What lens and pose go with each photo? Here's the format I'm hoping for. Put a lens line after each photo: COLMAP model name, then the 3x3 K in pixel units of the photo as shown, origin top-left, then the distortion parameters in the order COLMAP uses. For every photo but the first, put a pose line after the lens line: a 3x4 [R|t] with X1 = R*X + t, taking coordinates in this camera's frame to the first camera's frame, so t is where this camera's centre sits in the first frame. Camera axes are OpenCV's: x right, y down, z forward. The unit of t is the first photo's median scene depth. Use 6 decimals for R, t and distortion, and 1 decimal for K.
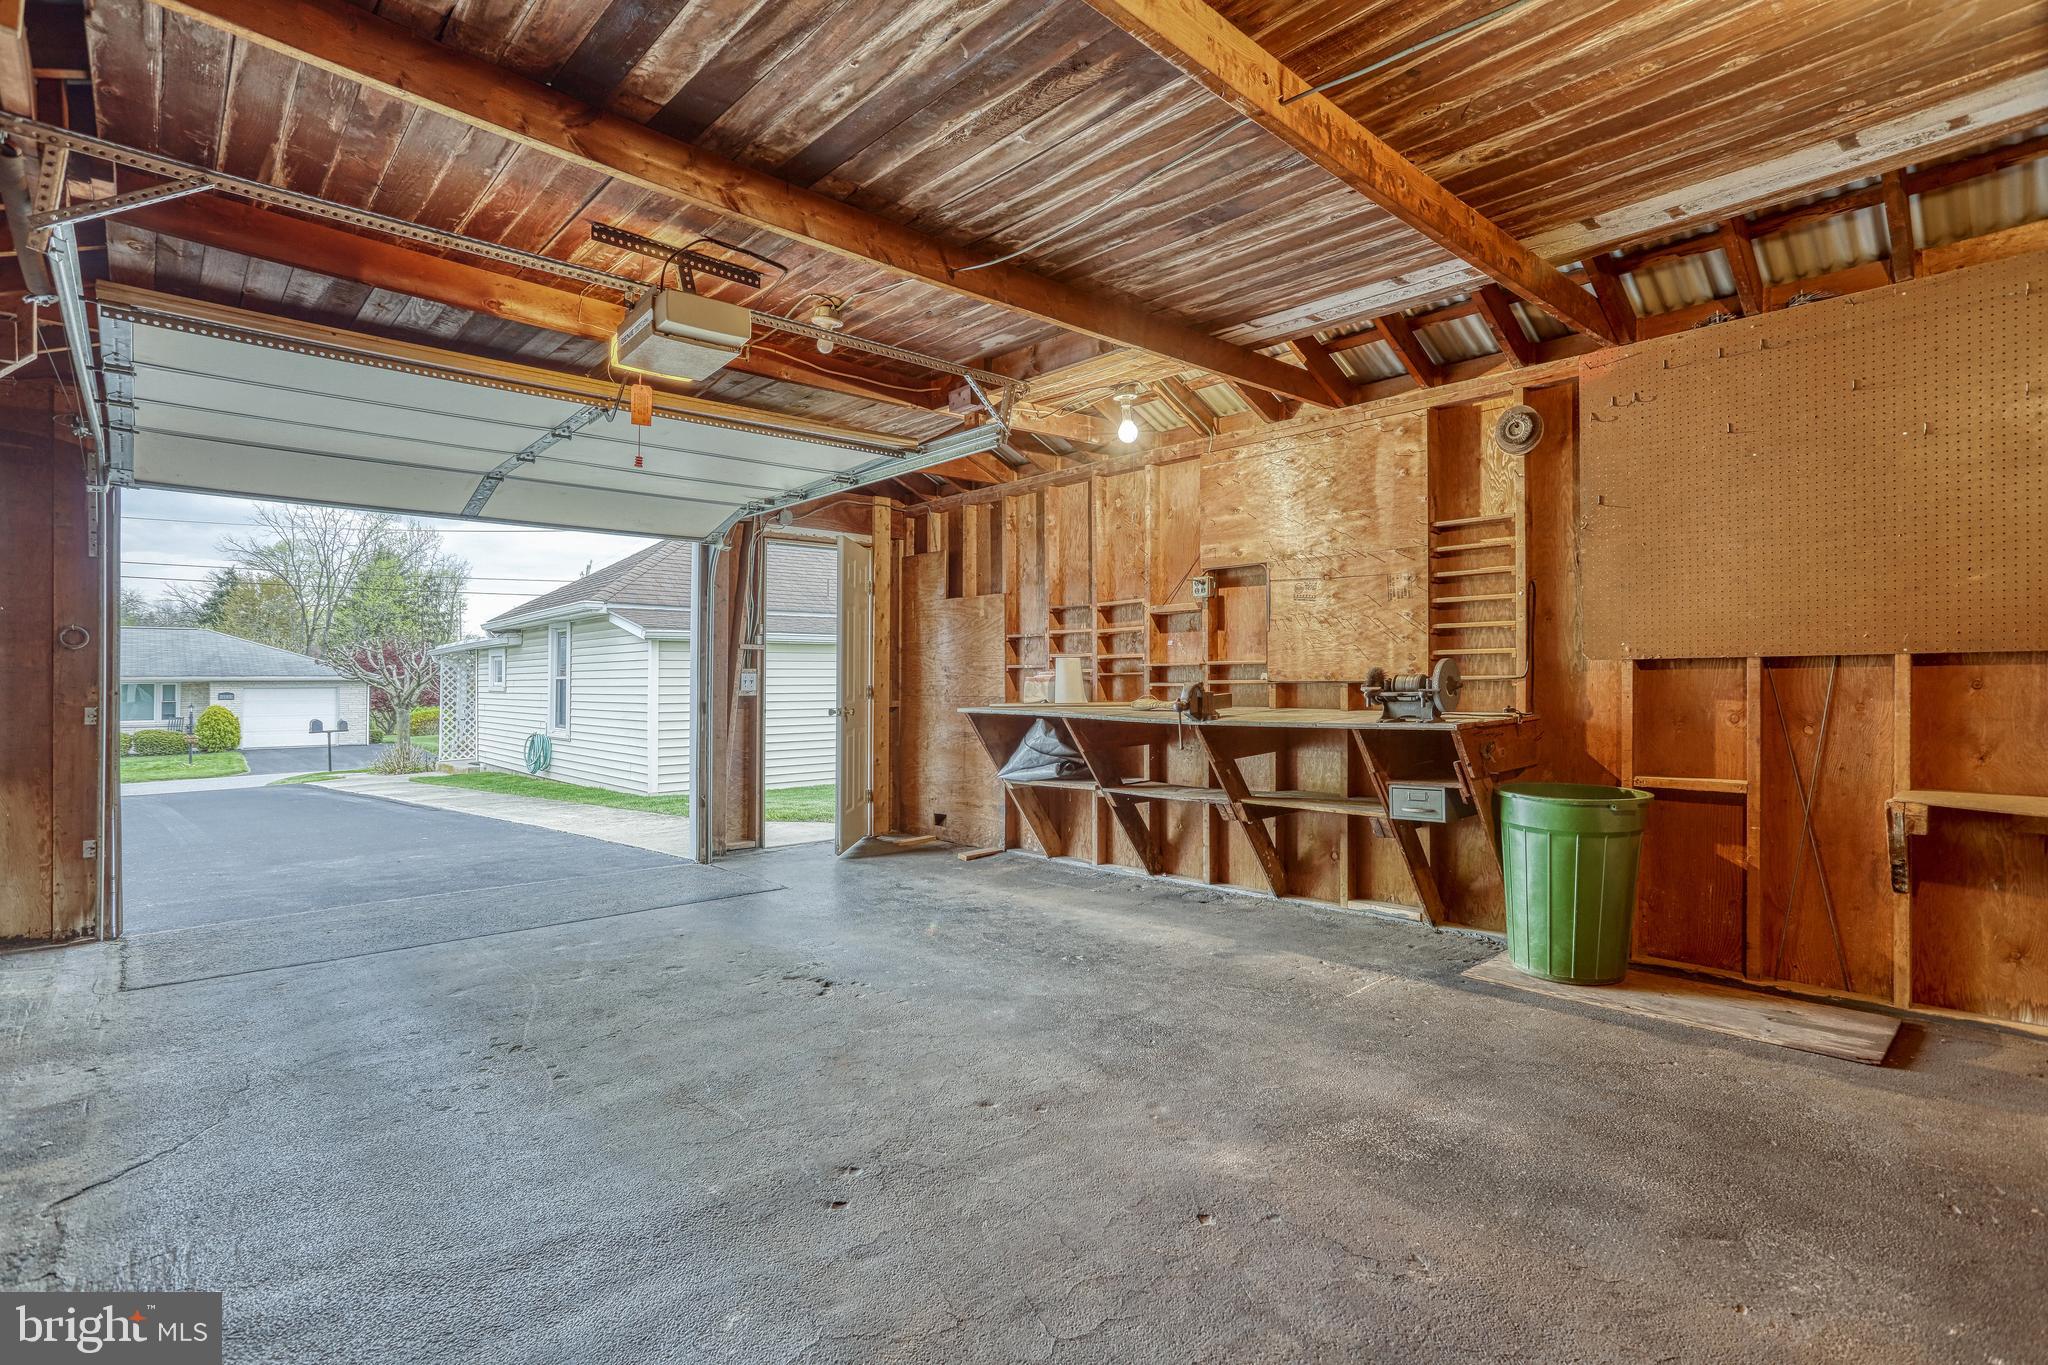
lens RADIAL K [[984.2, 0, 1023.3], [0, 984.2, 663.2], [0, 0, 1]] dist [-0.050204, 0.026273]
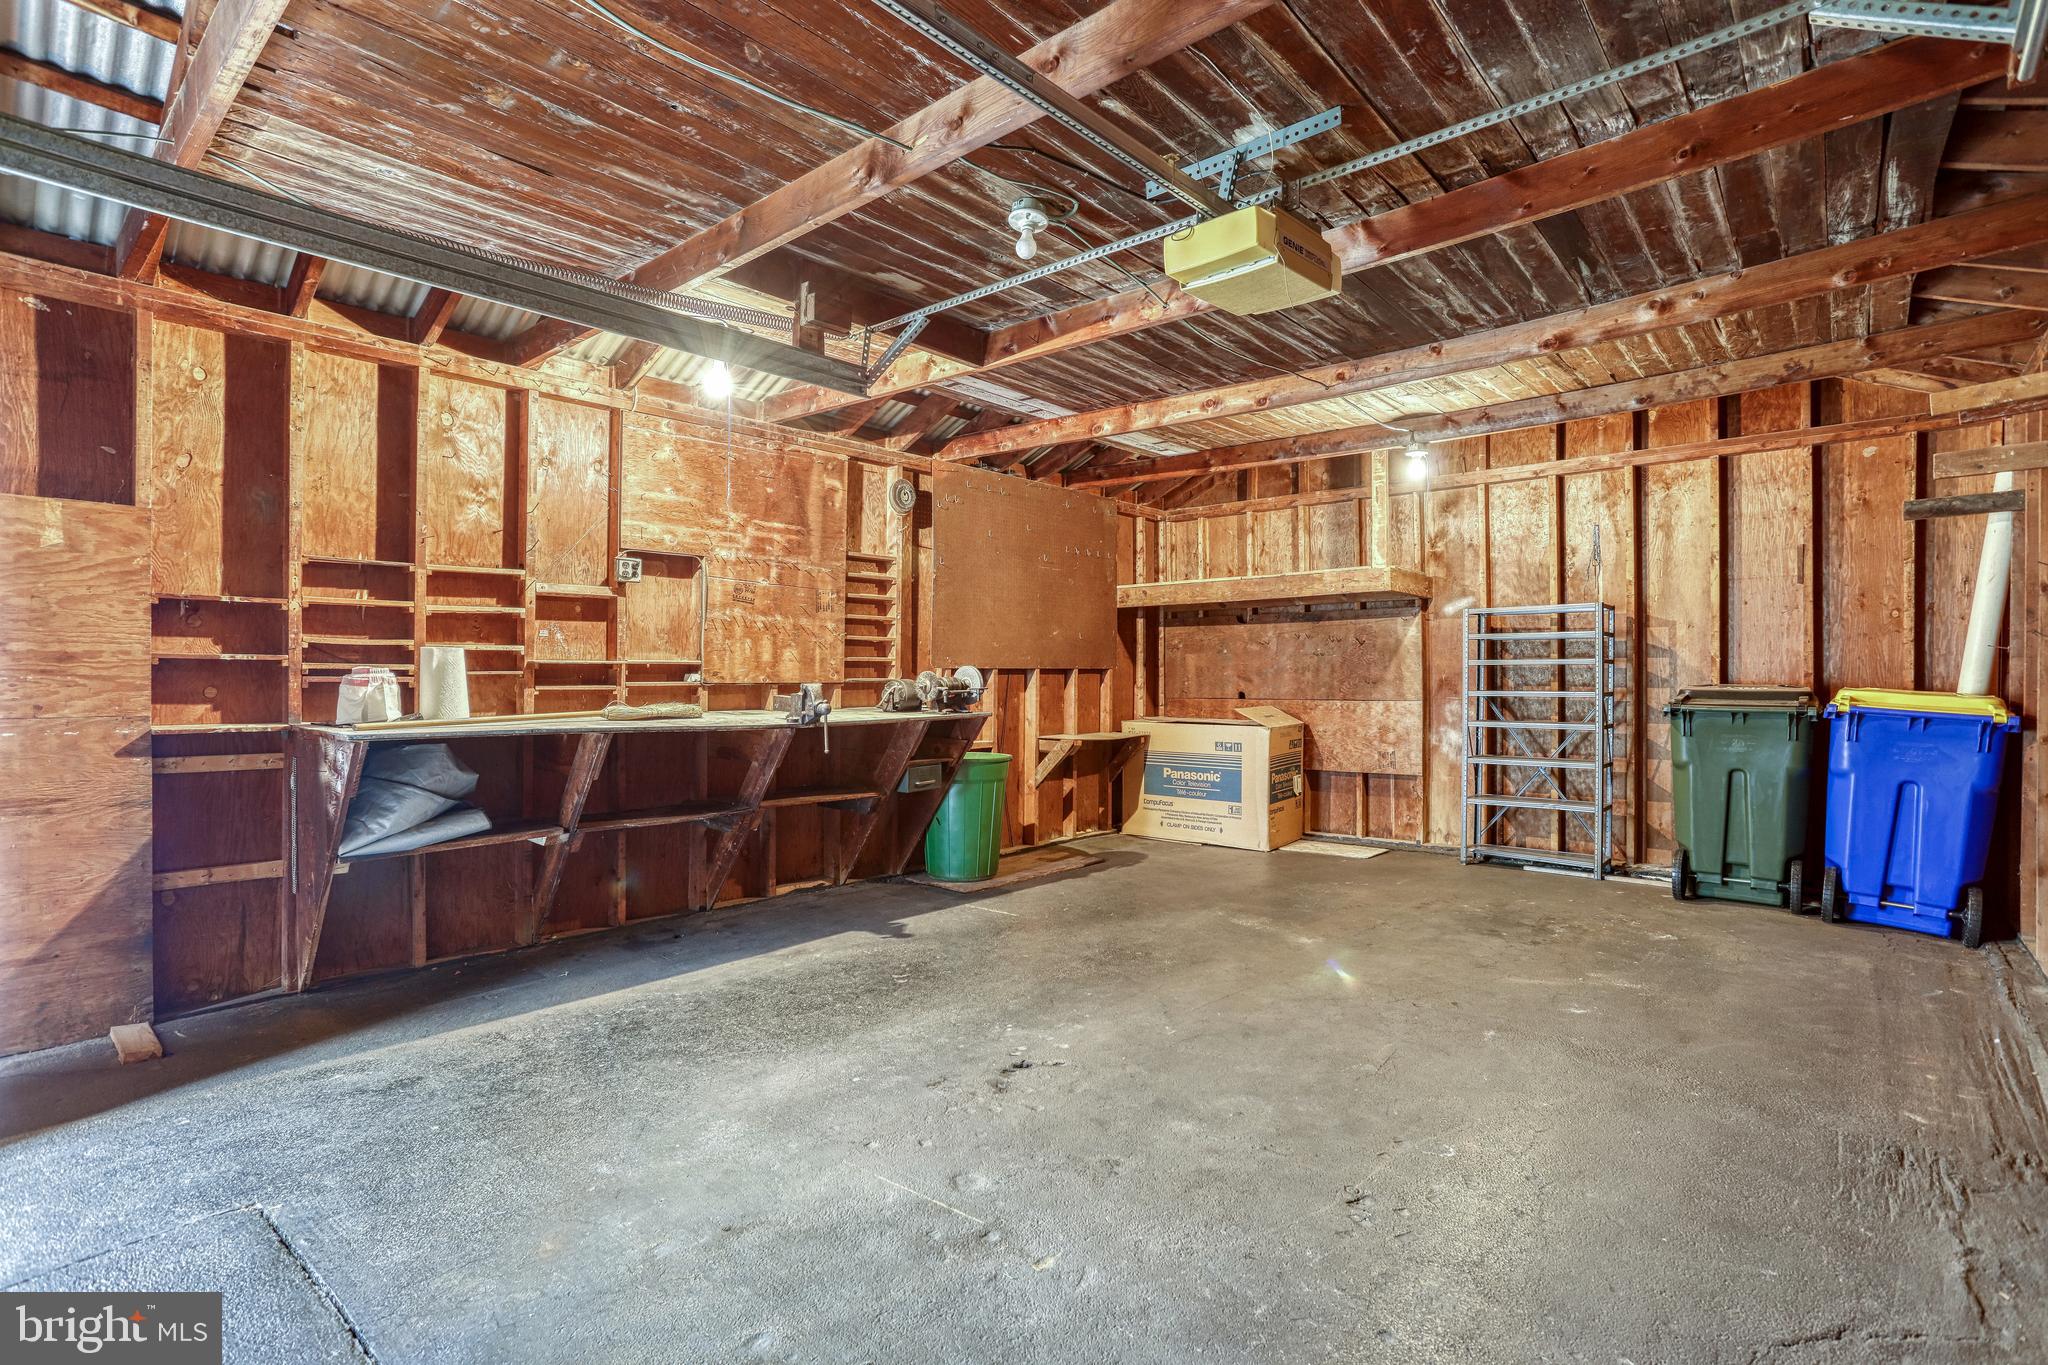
lens RADIAL K [[984.2, 0, 1023.3], [0, 984.2, 663.2], [0, 0, 1]] dist [-0.050204, 0.026273]
pose [[-0.081495, 0.025242, 0.996354, -0.789696], [-0.005246, 0.999655, -0.025755, 0.023256], [-0.996660, -0.007326, -0.081335, 0.854877]]
